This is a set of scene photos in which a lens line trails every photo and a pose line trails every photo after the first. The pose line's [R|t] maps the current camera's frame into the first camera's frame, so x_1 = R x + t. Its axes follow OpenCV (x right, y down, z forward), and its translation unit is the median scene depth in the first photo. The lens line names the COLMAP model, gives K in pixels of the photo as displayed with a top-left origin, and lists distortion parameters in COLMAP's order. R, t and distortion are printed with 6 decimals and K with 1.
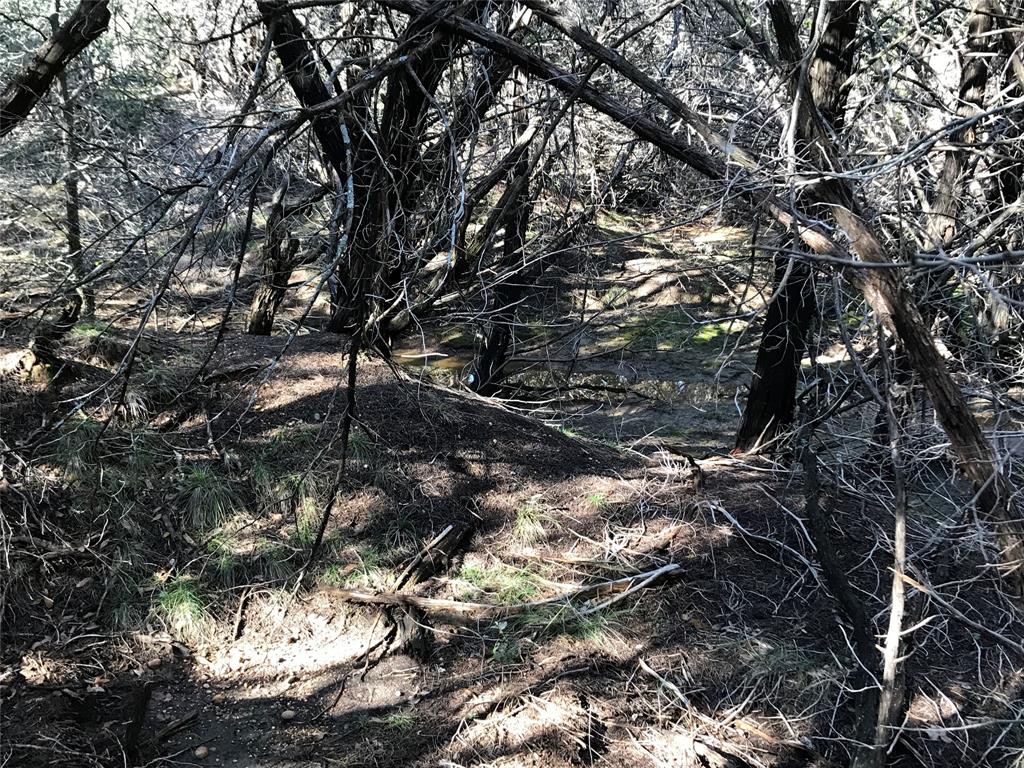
lens RADIAL K [[1141.4, 0, 511.4], [0, 1141.4, 382.8], [0, 0, 1]] dist [0.026212, 0.000000]
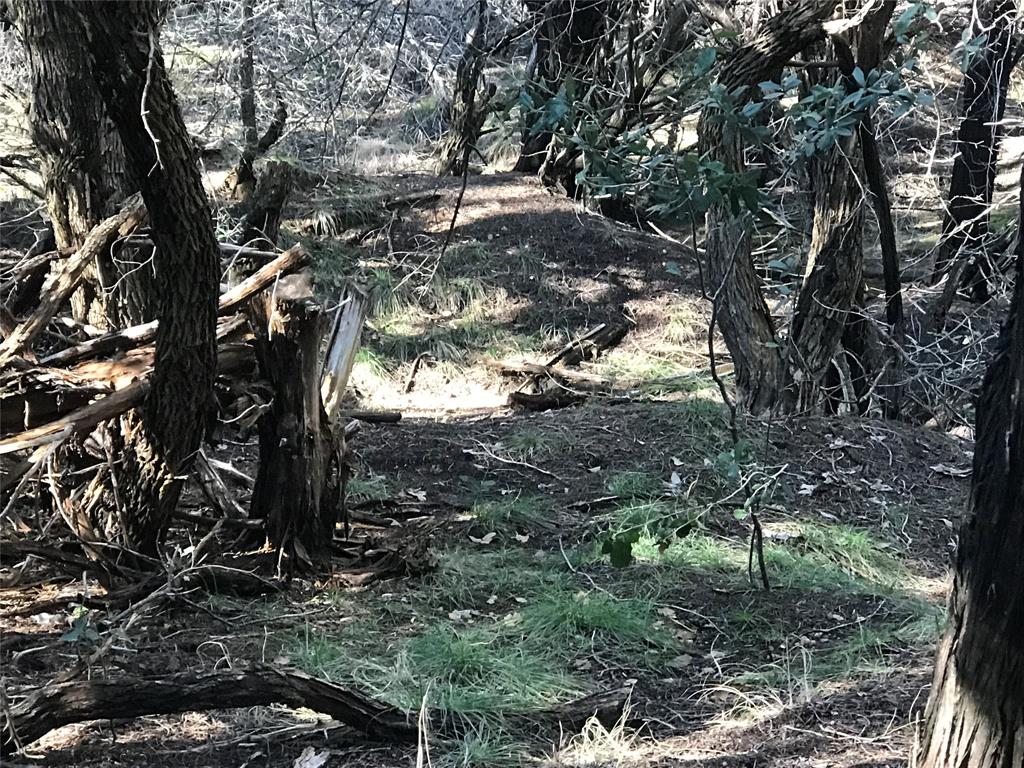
lens RADIAL K [[2684.5, 0, 512.3], [0, 2684.5, 384.1], [0, 0, 1]] dist [0.171027, 0.000000]
pose [[0.974310, 0.003818, -0.225177, 0.434632], [-0.017166, 0.998207, -0.057348, 0.329189], [0.224555, 0.059740, 0.972629, -1.482937]]
